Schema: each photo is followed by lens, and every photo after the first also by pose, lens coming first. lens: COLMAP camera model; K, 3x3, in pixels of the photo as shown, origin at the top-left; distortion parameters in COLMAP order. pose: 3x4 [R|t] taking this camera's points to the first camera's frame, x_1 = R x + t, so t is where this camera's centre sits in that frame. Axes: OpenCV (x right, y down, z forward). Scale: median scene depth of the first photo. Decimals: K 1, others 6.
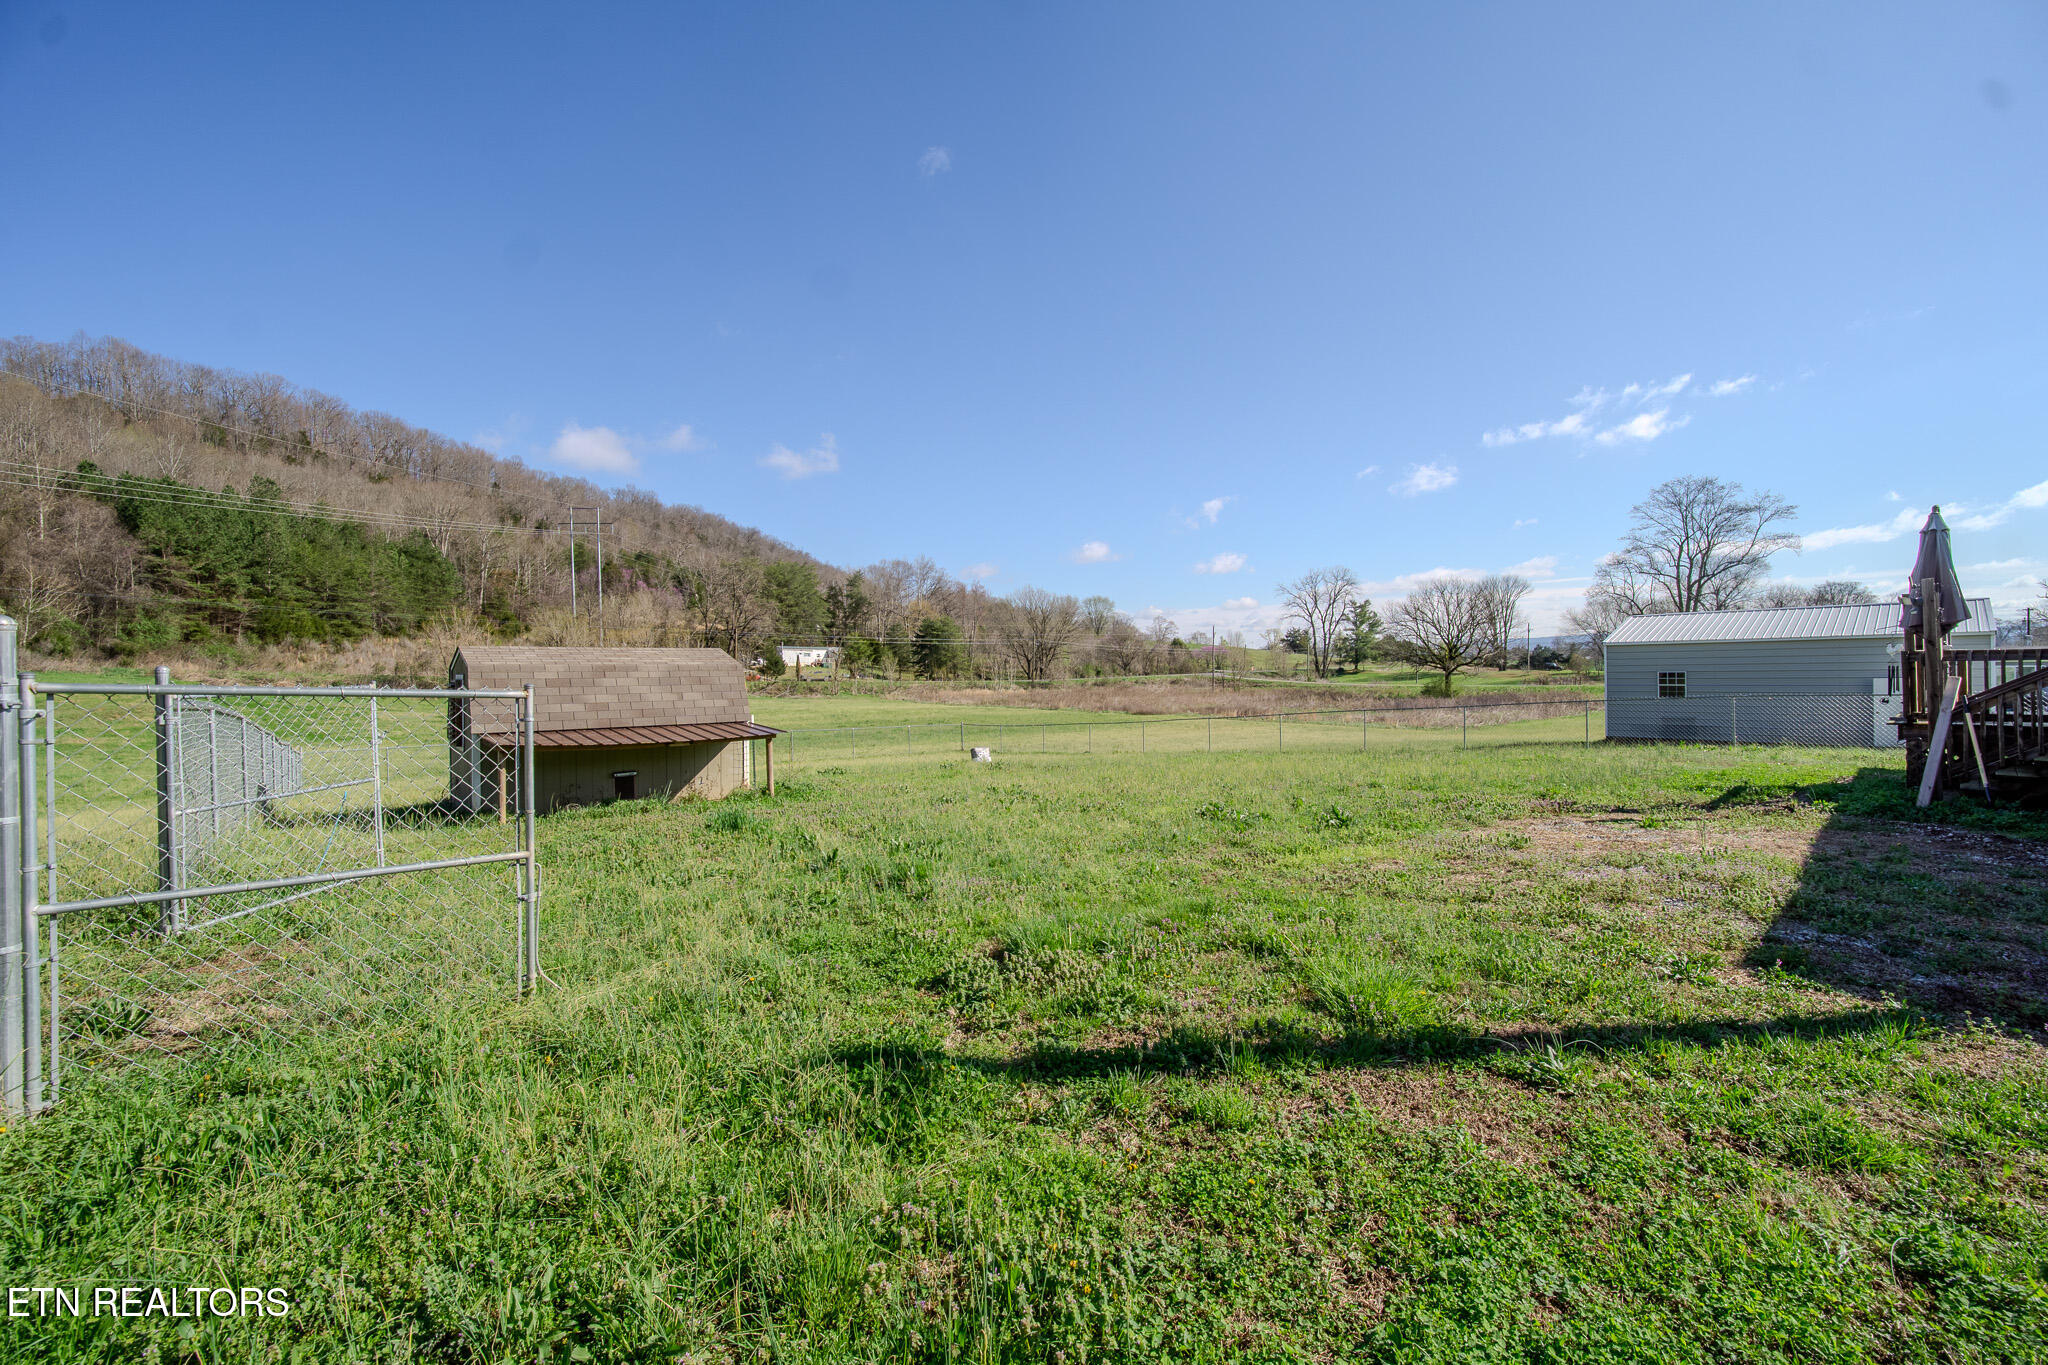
lens RADIAL K [[819.7, 0, 1022.1], [0, 819.7, 669.6], [0, 0, 1]] dist [-0.020193, 0.004973]
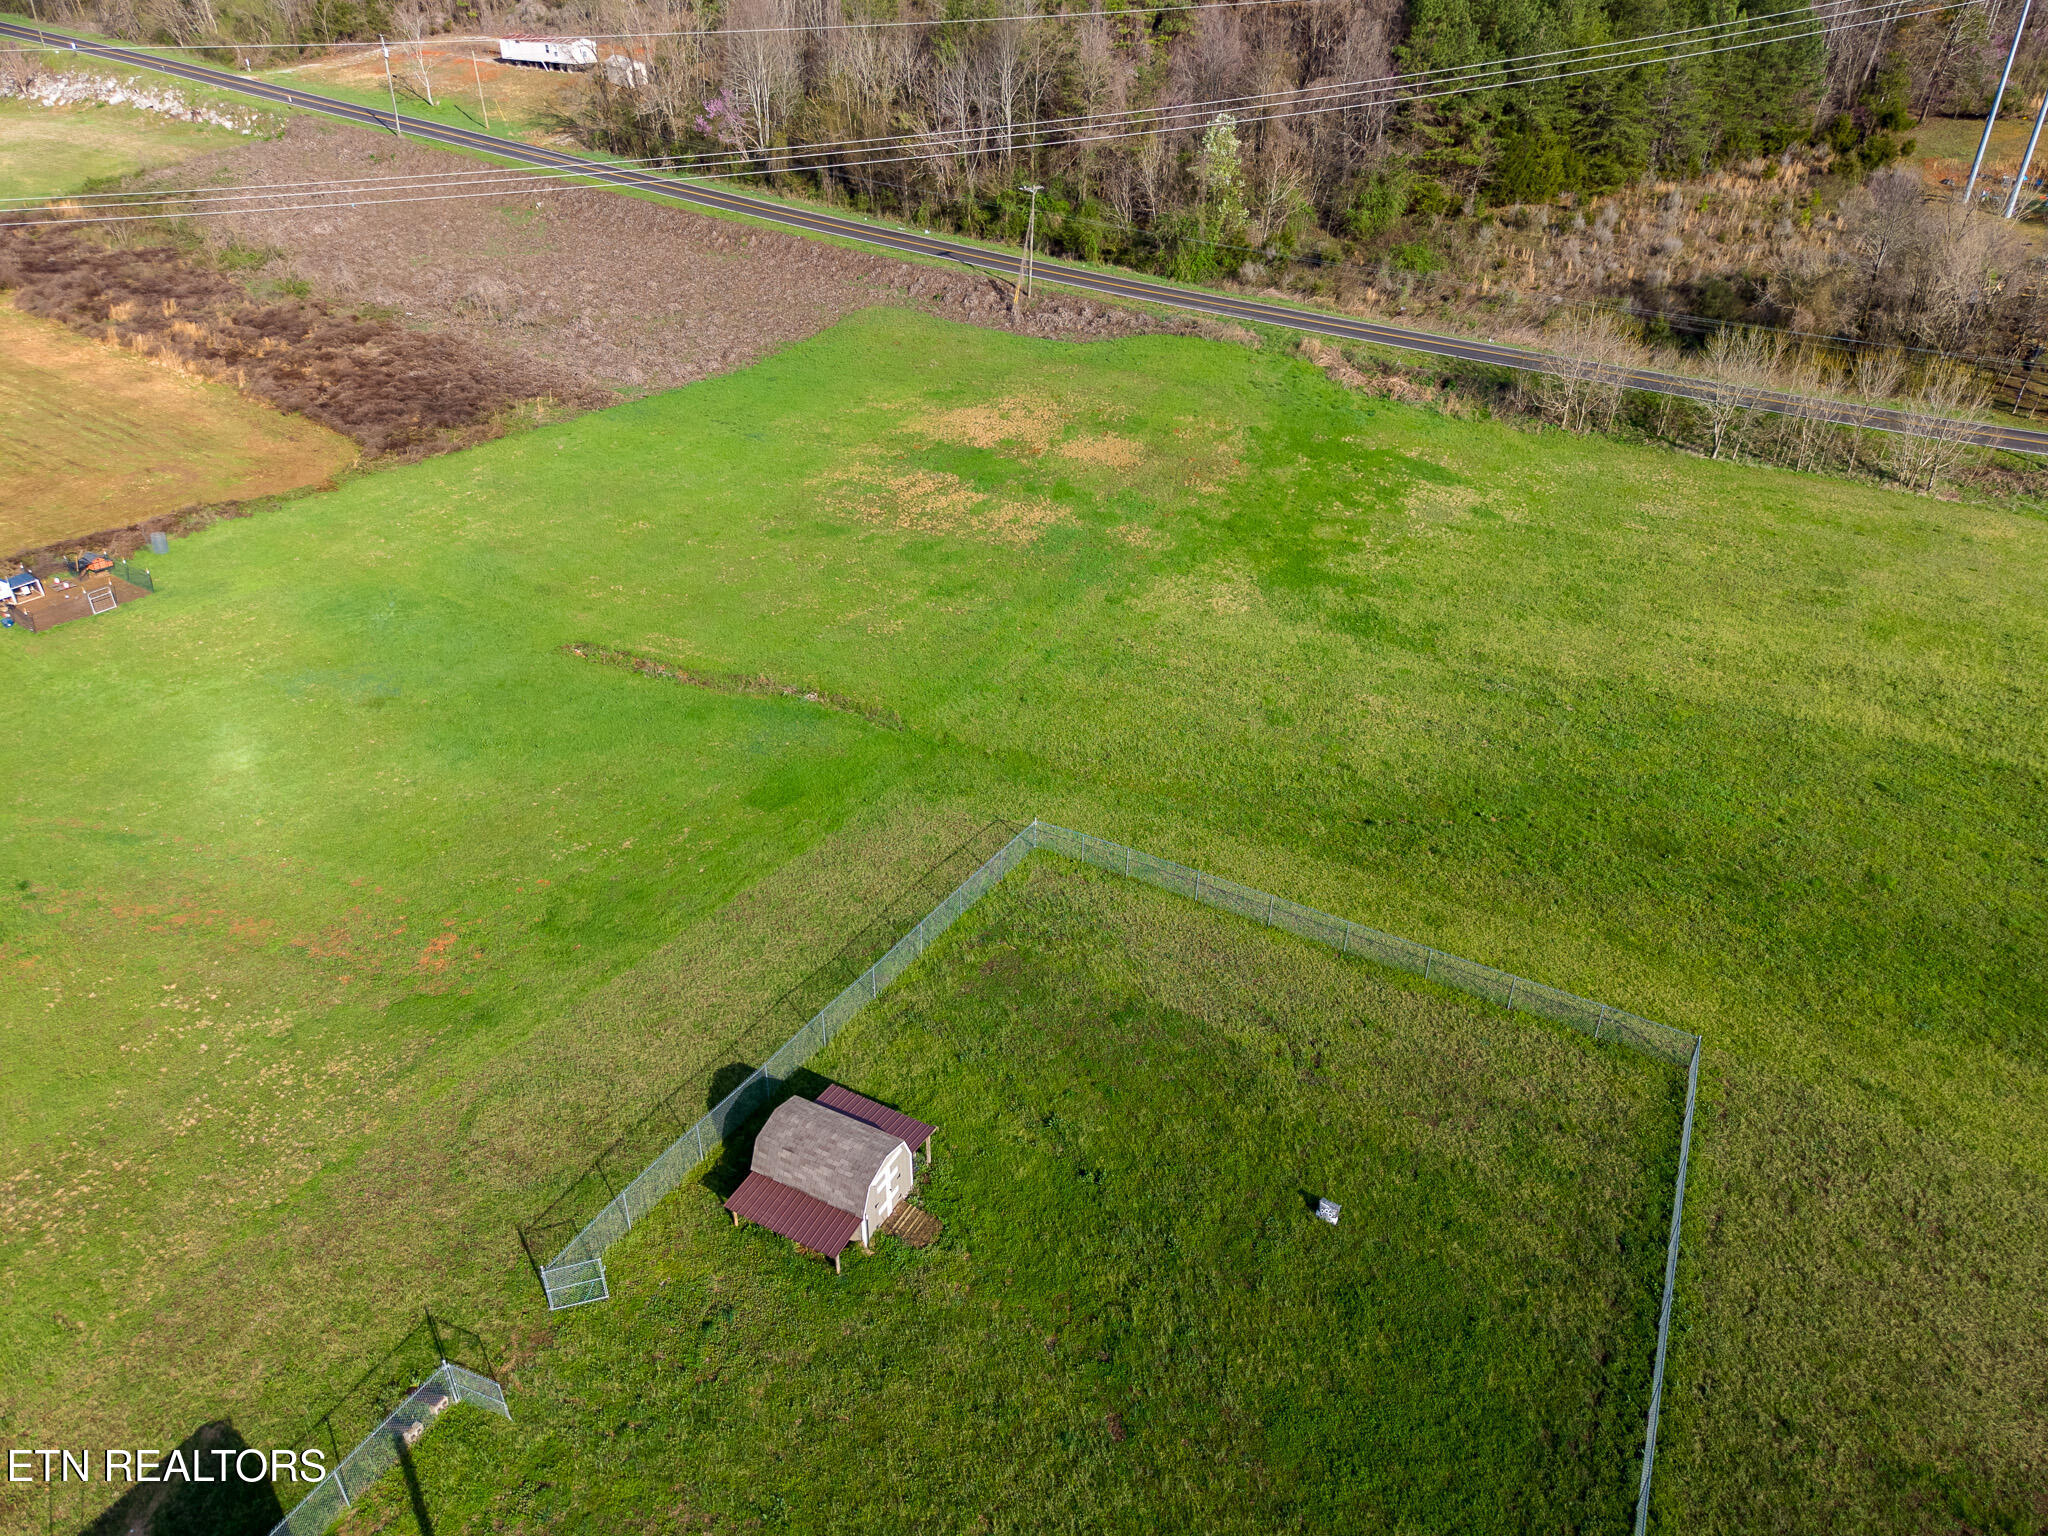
lens RADIAL K [[1366.7, 0, 1022.8], [0, 1366.7, 770.9], [0, 0, 1]] dist [0.019698, -0.017915]
pose [[0.374297, 0.492687, -0.785596, 0.140878], [-0.012920, 0.849867, 0.526839, -0.203137], [0.927219, -0.187045, 0.324468, 0.050638]]
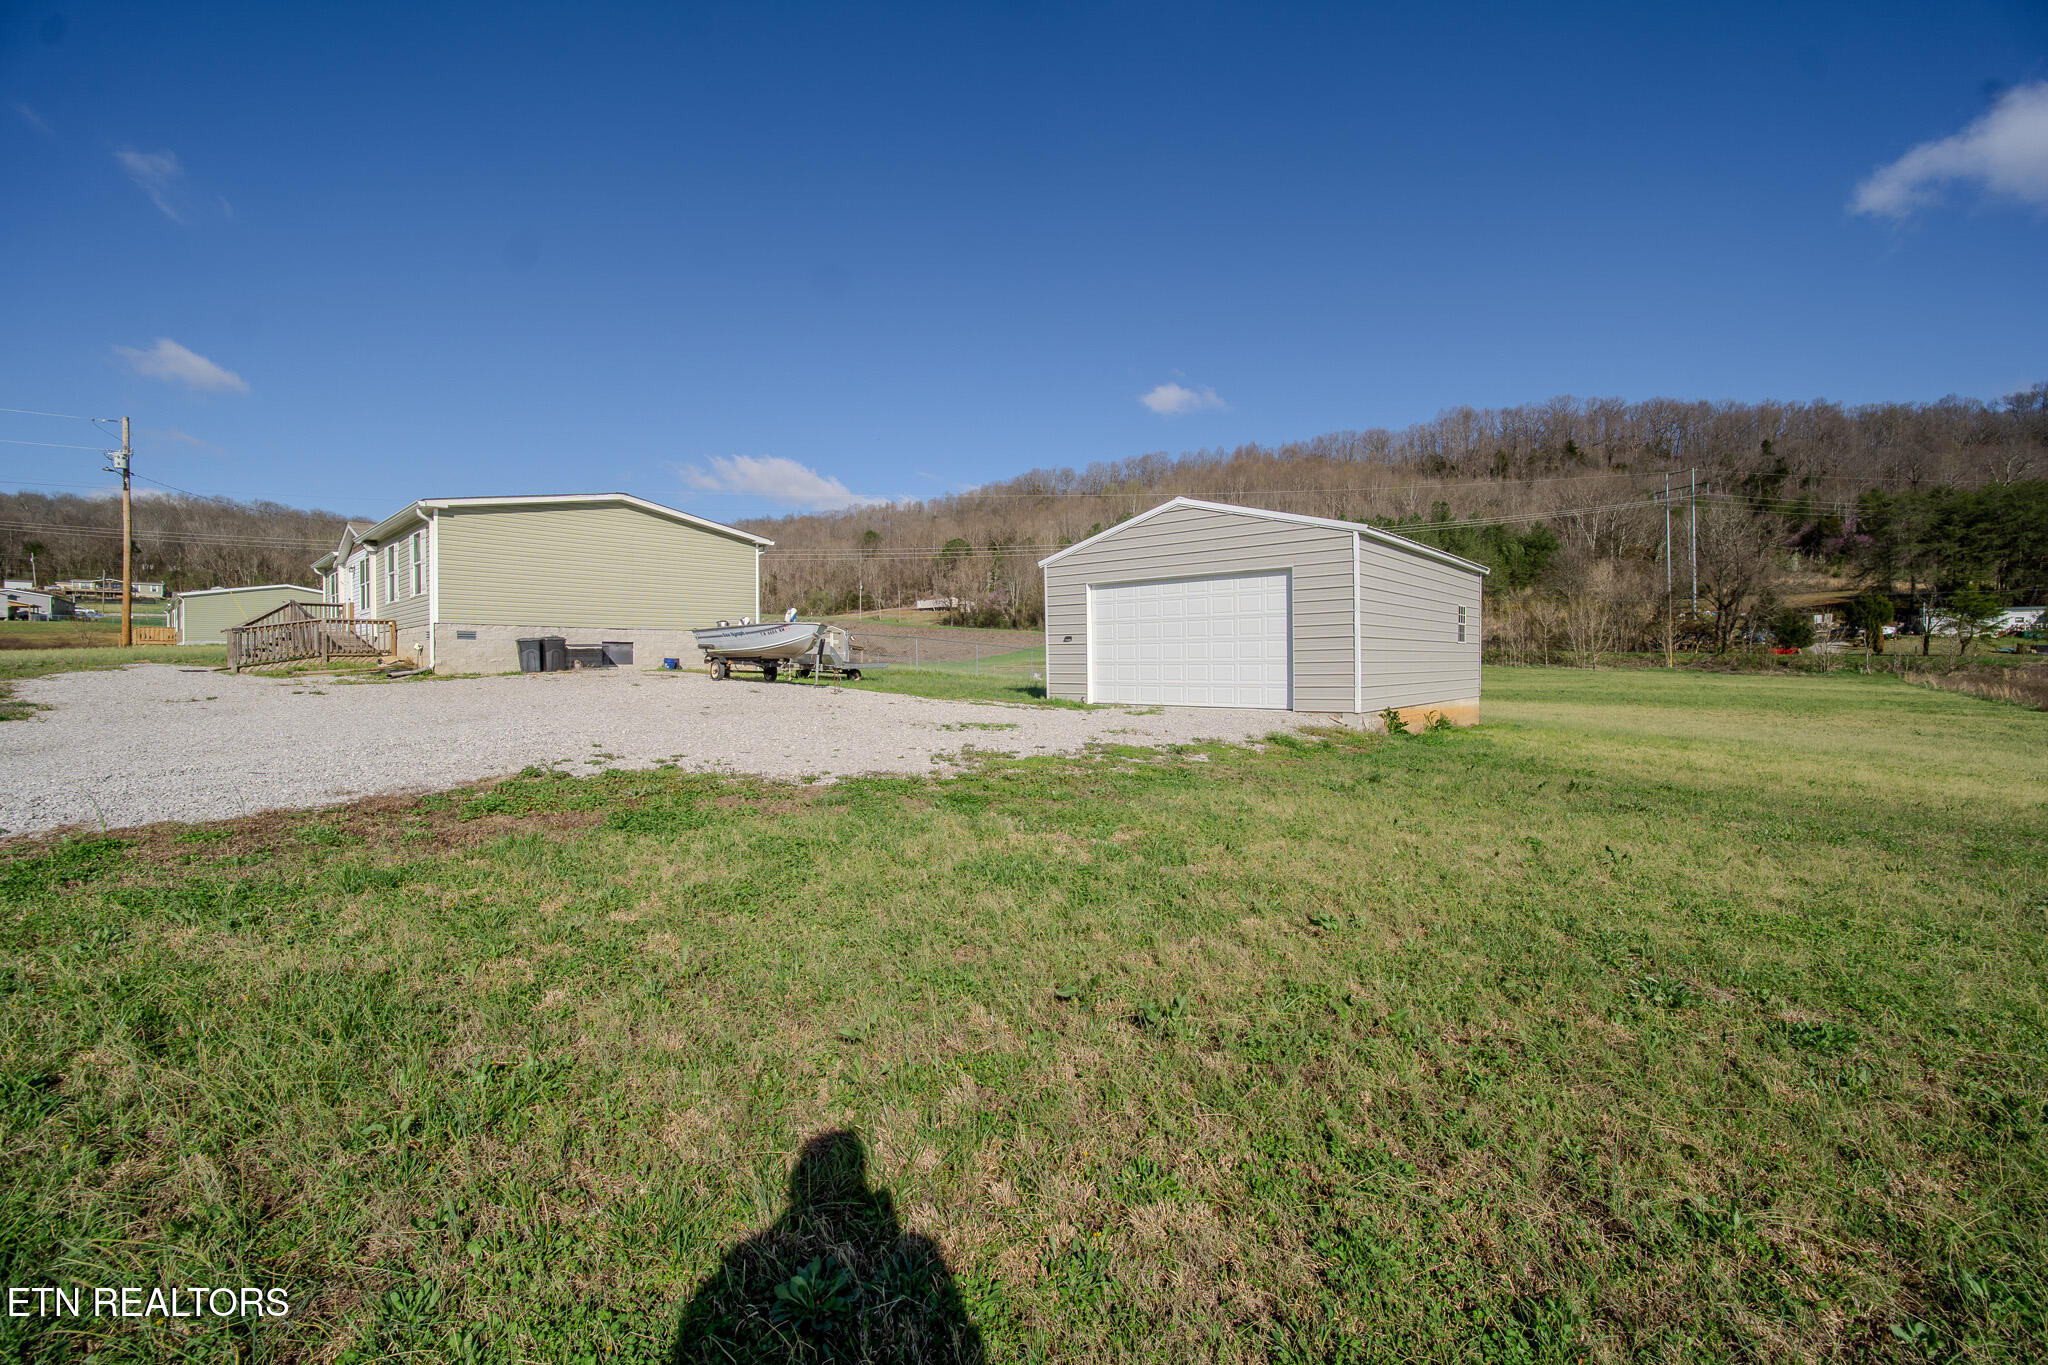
lens RADIAL K [[819.7, 0, 1028.6], [0, 819.7, 660.8], [0, 0, 1]] dist [-0.020193, 0.004973]
pose [[0.142816, 0.015815, -0.989623, 0.321296], [-0.000679, 0.999874, 0.015881, 0.007349], [0.989749, -0.001596, 0.142809, 0.131645]]
